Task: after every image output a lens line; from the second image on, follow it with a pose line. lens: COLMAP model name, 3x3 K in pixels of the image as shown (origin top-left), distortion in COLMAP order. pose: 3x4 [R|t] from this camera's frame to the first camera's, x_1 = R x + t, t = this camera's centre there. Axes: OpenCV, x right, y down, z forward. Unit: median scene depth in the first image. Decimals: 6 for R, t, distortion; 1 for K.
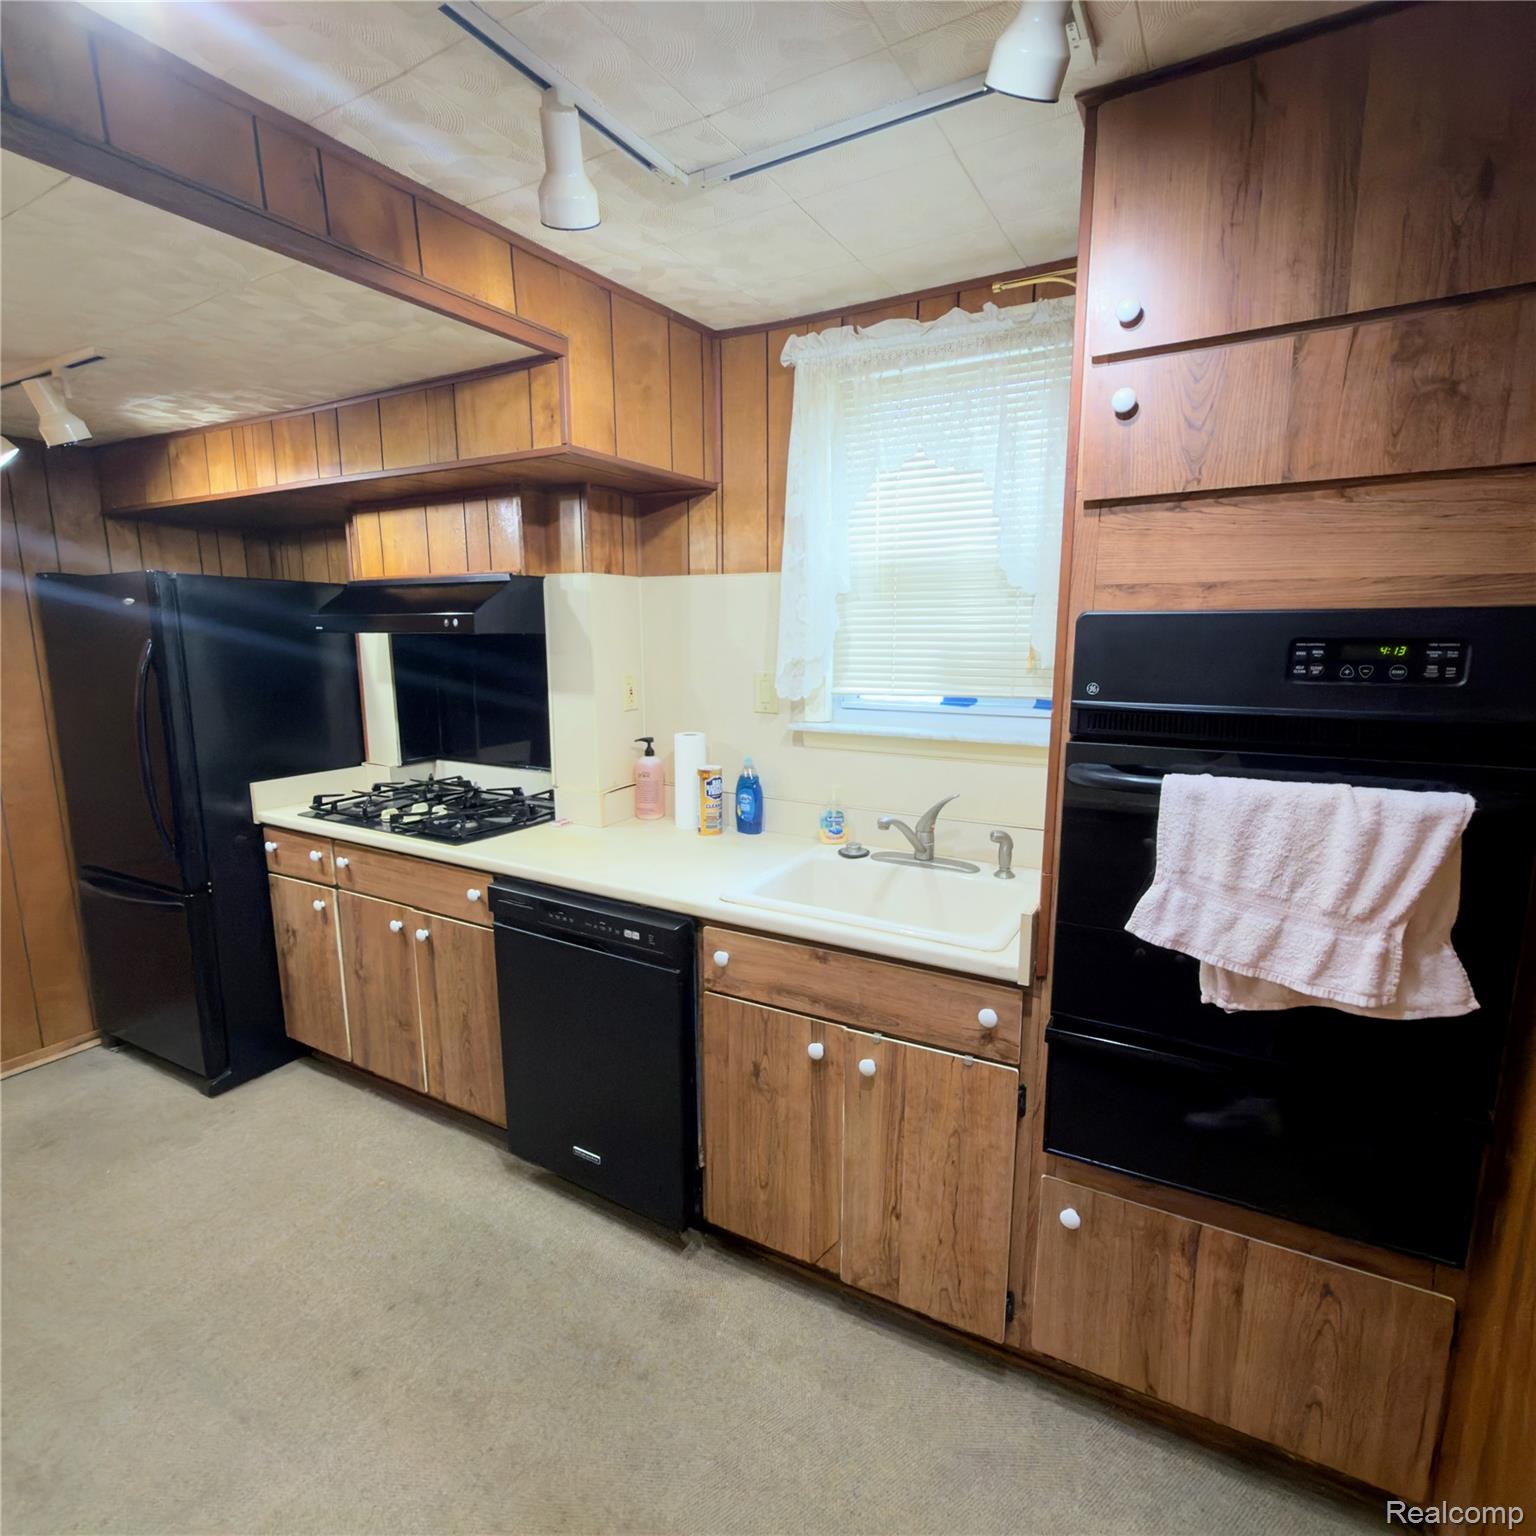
lens RADIAL K [[816.8, 0, 768.0], [0, 816.8, 768.0], [0, 0, 1]] dist [0.003968, -0.000816]
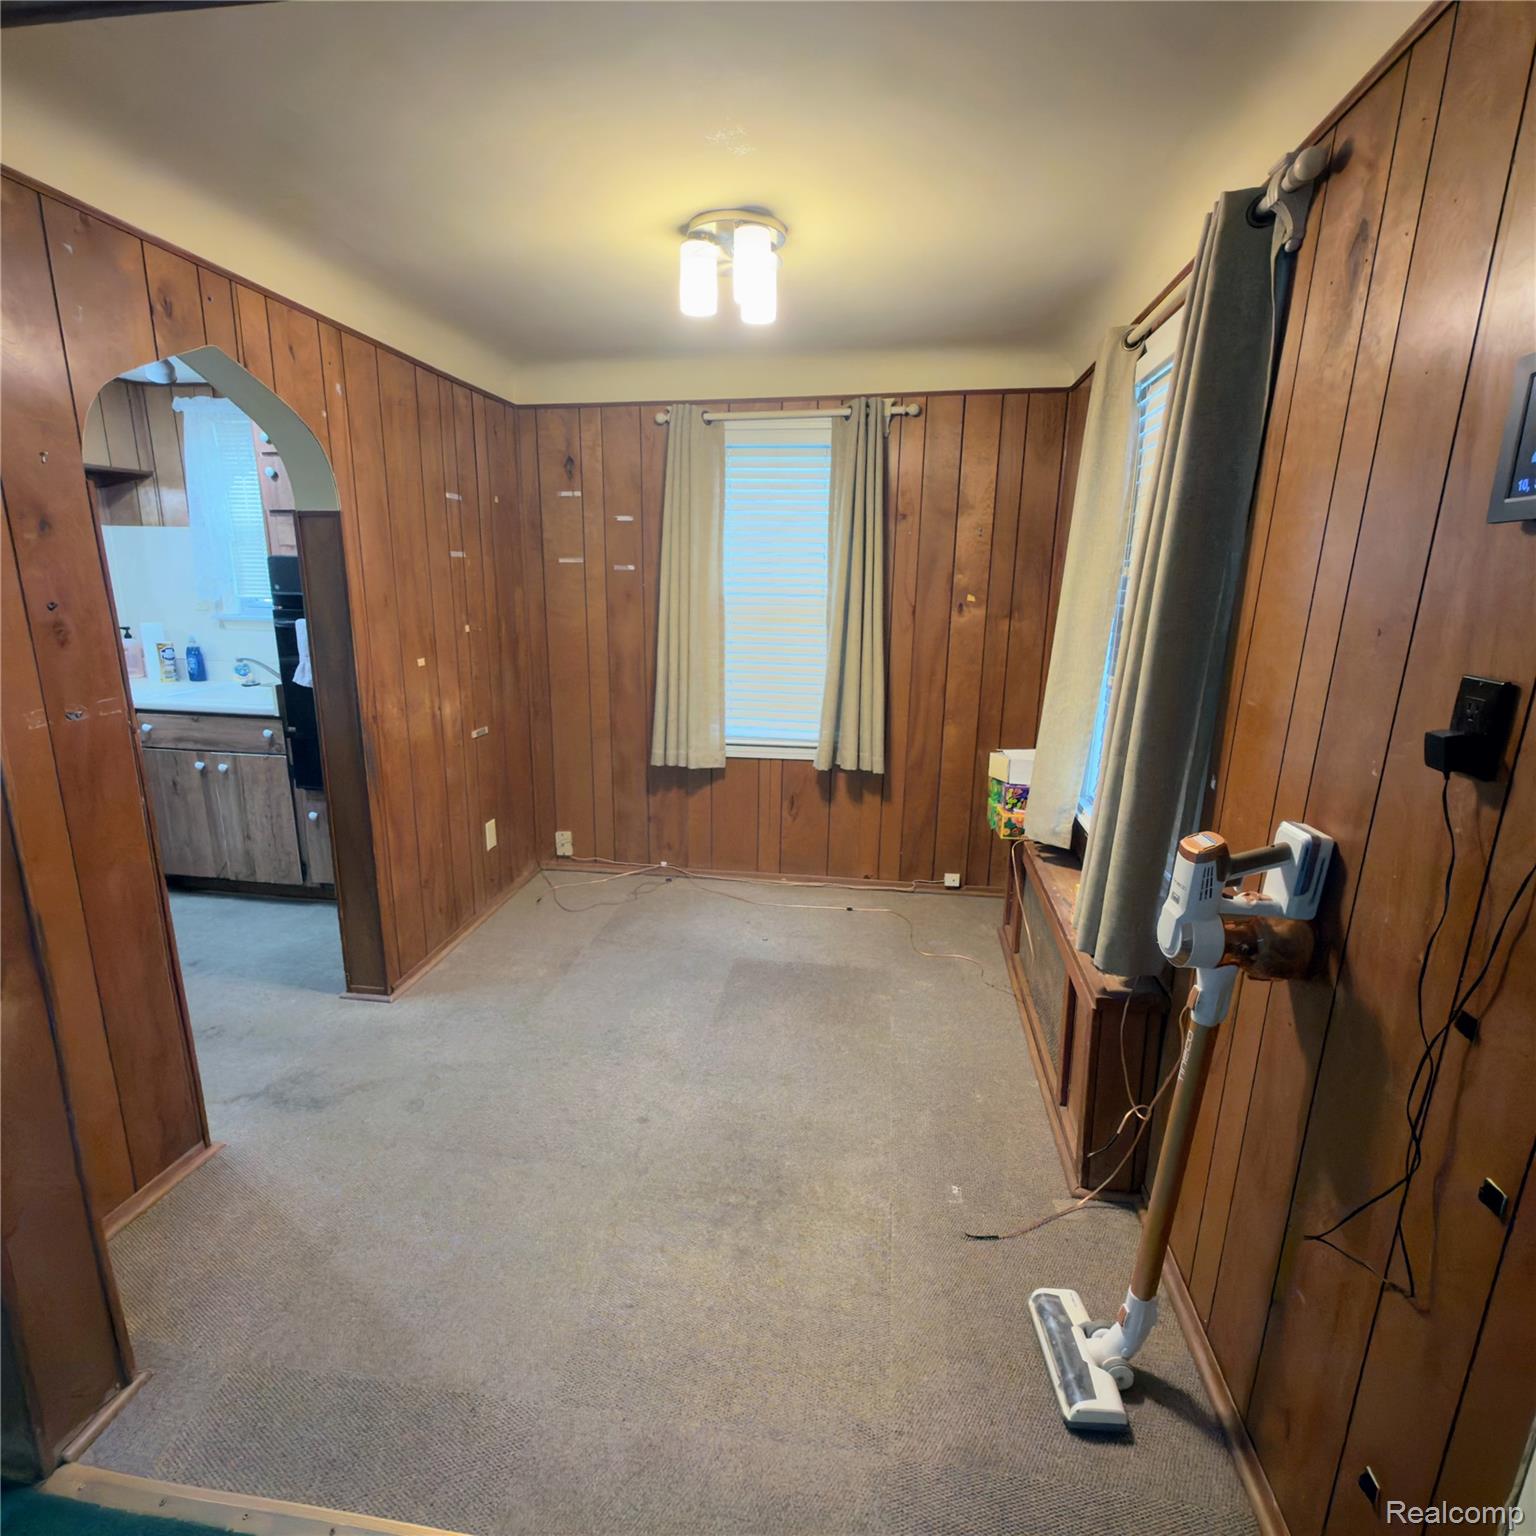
lens RADIAL K [[816.8, 0, 768.0], [0, 816.8, 768.0], [0, 0, 1]] dist [0.003968, -0.000816]
pose [[0.936608, -0.064131, 0.344460, 0.696261], [0.038549, 0.996000, 0.080615, 0.238133], [-0.348252, -0.062226, 0.935333, -1.456440]]
